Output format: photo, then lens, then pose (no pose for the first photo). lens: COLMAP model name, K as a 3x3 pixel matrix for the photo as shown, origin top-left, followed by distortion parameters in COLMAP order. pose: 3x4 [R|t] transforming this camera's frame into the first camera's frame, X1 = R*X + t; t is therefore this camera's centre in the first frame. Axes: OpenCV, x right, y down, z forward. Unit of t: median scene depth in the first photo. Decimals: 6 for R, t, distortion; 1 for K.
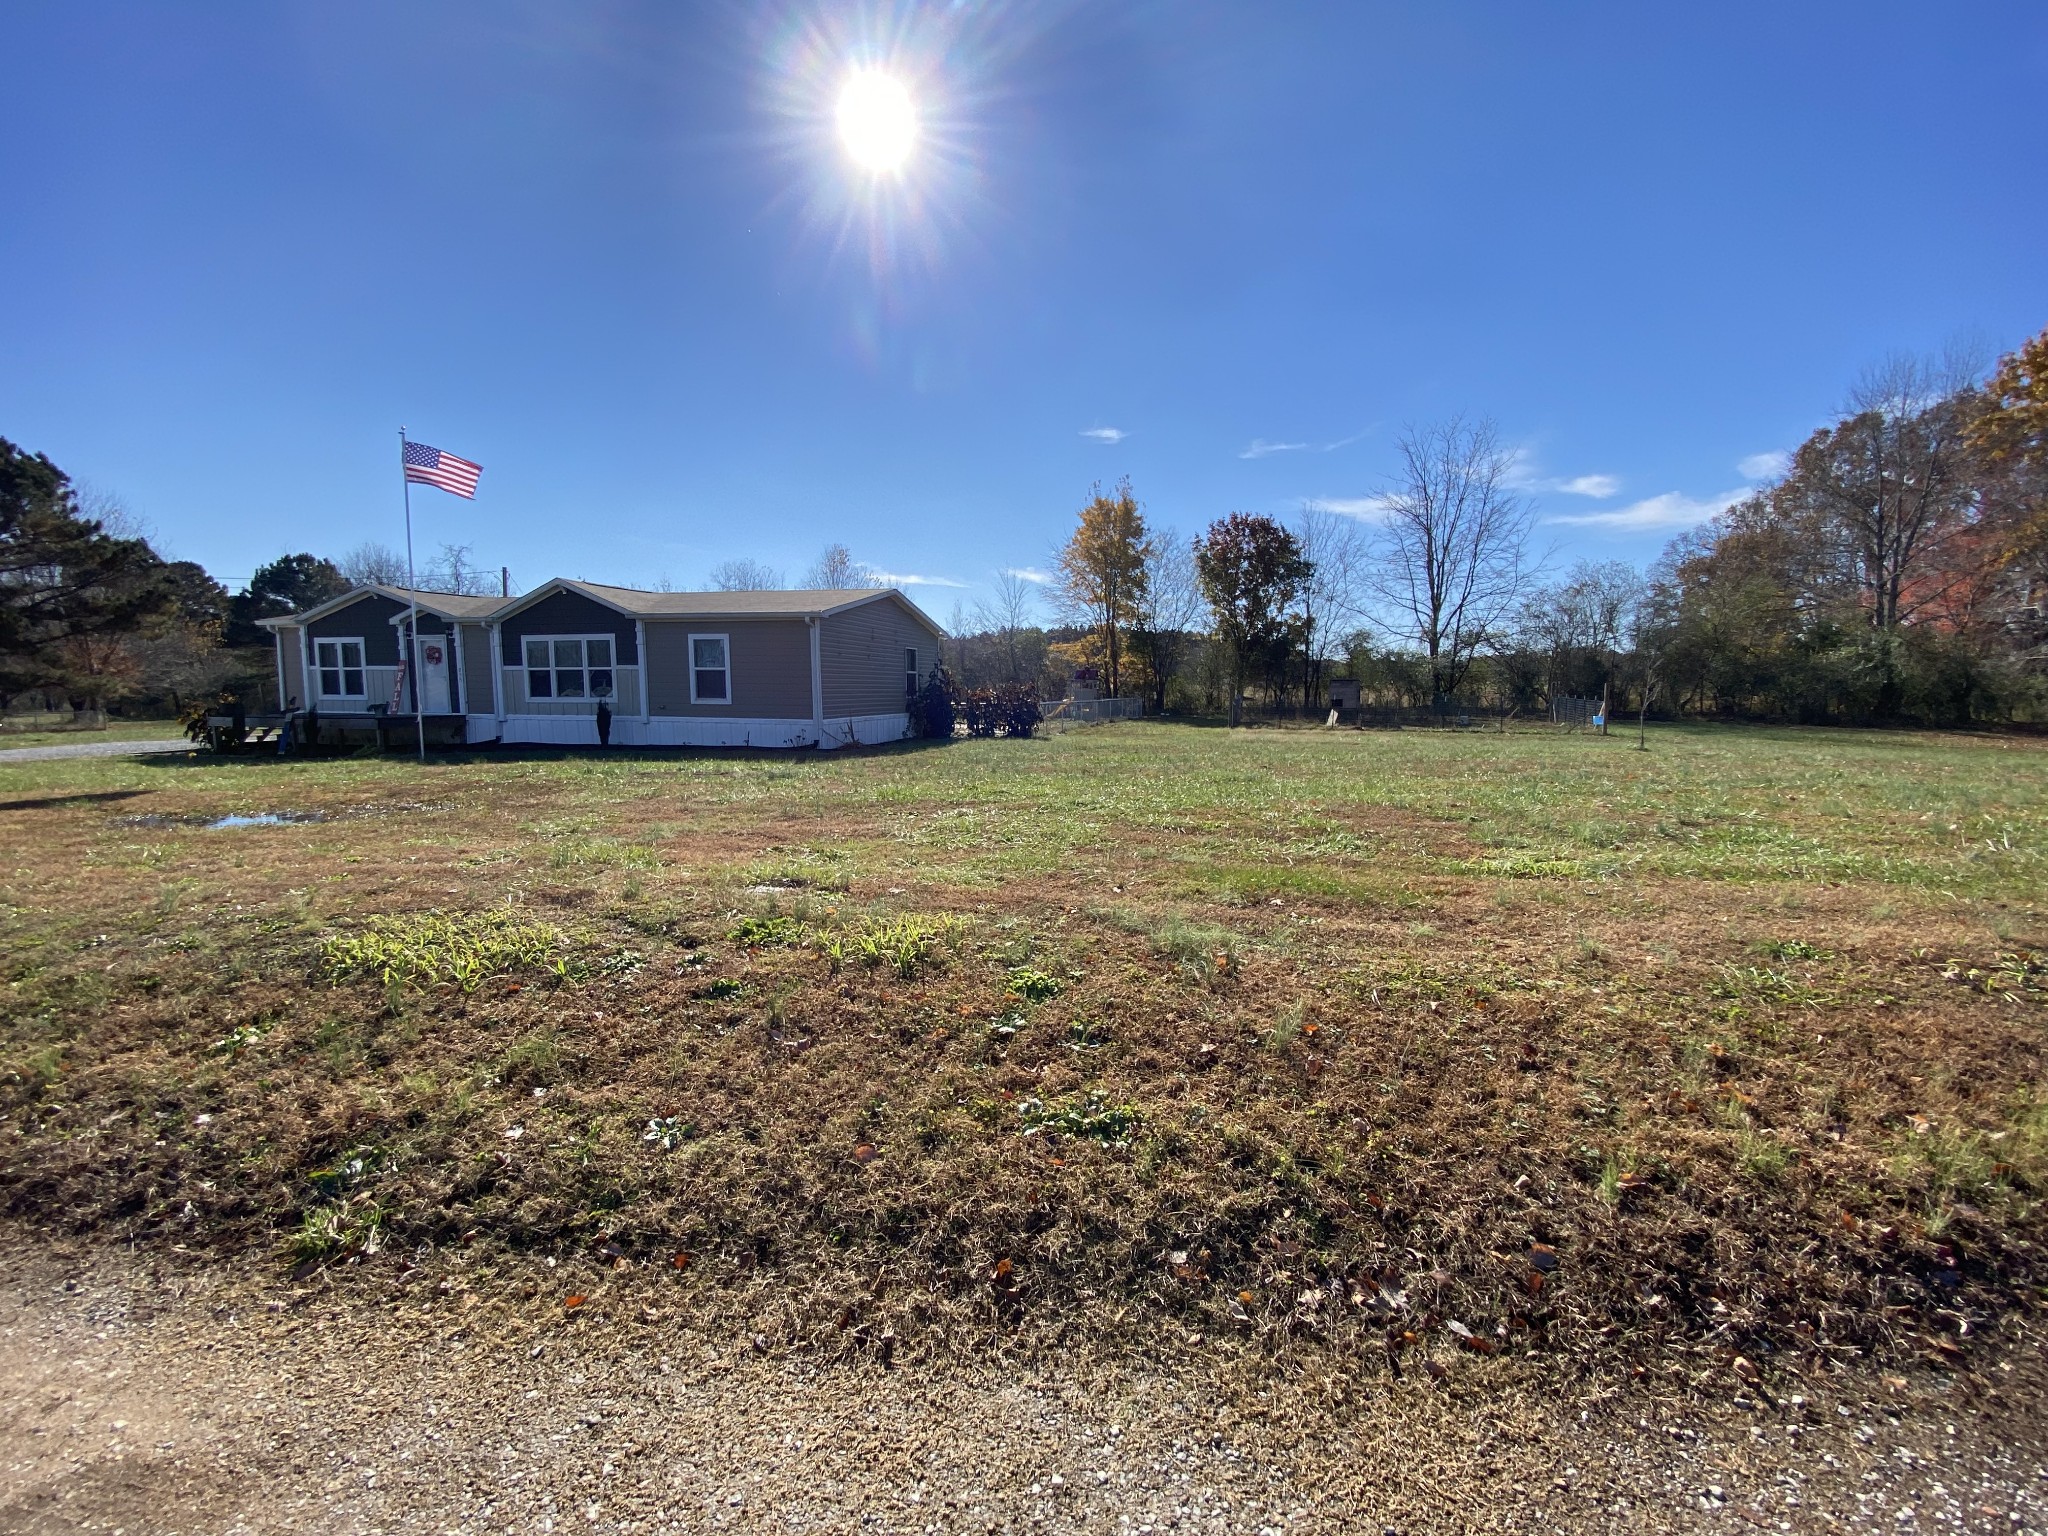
lens RADIAL K [[823.9, 0, 1018.6], [0, 823.9, 770.2], [0, 0, 1]] dist [0.044143, -0.031932]
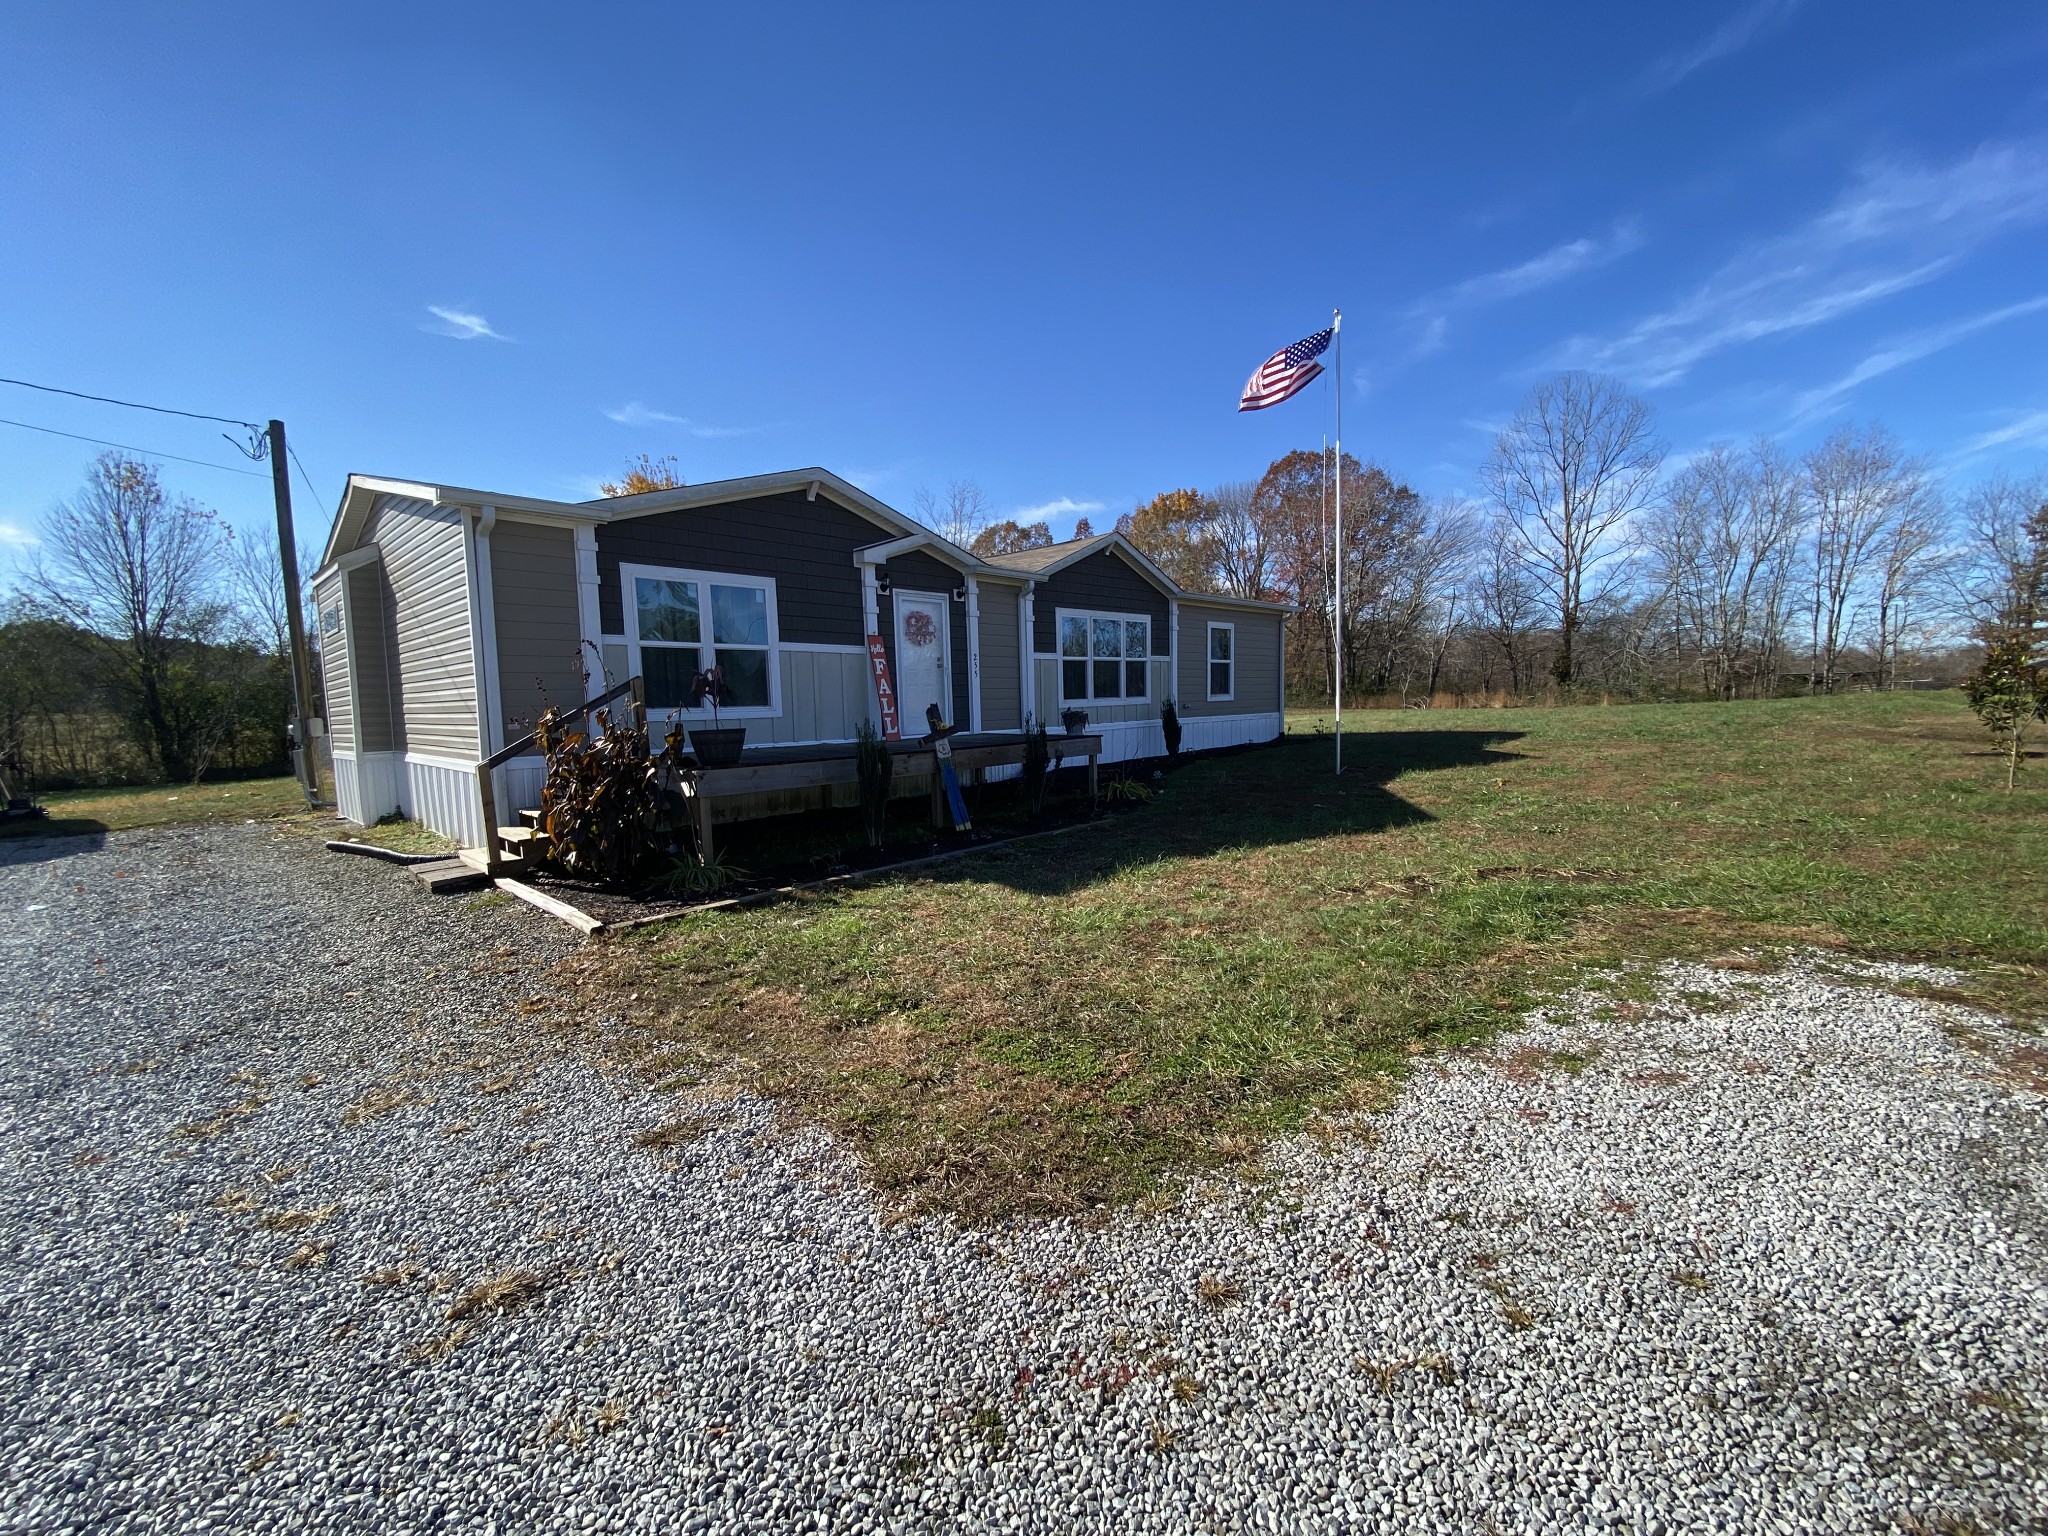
lens RADIAL K [[823.9, 0, 1018.6], [0, 823.9, 770.2], [0, 0, 1]] dist [0.044143, -0.031932]
pose [[0.497353, -0.092139, 0.862642, -1.507115], [0.102685, 0.993607, 0.046925, -0.085031], [-0.861450, 0.065242, 0.503634, 0.896387]]
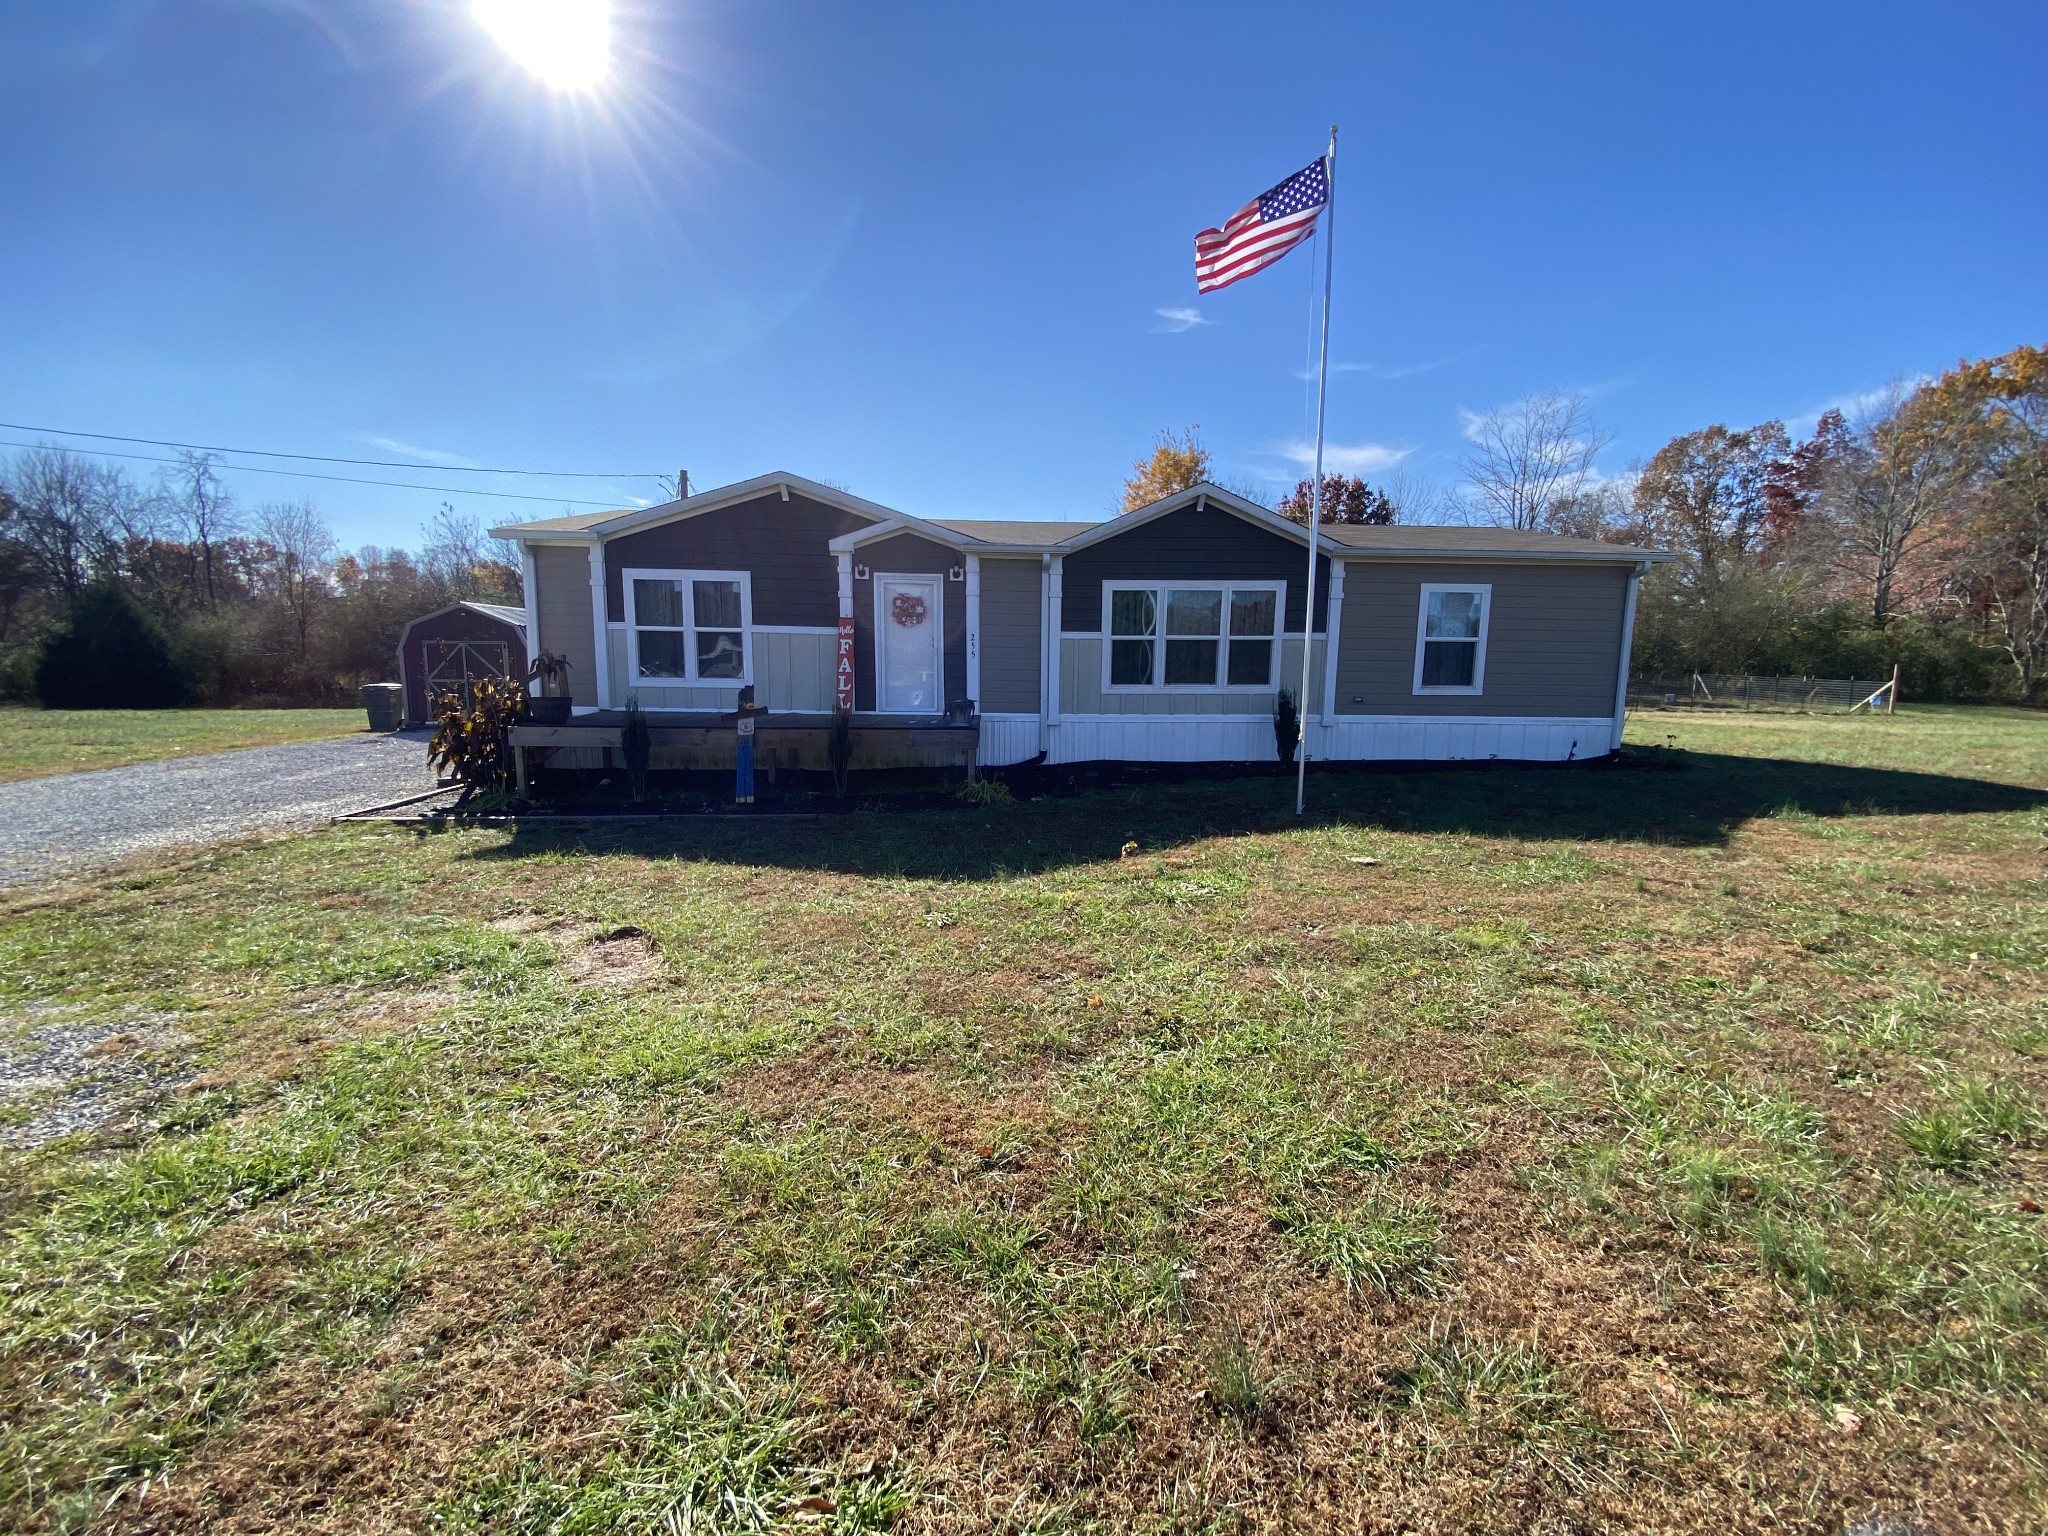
lens RADIAL K [[823.9, 0, 1018.6], [0, 823.9, 770.2], [0, 0, 1]] dist [0.044143, -0.031932]
pose [[0.954748, -0.034195, 0.295442, -1.052494], [0.019210, 0.998384, 0.053475, -0.076532], [-0.296794, -0.045380, 0.953863, 0.585327]]
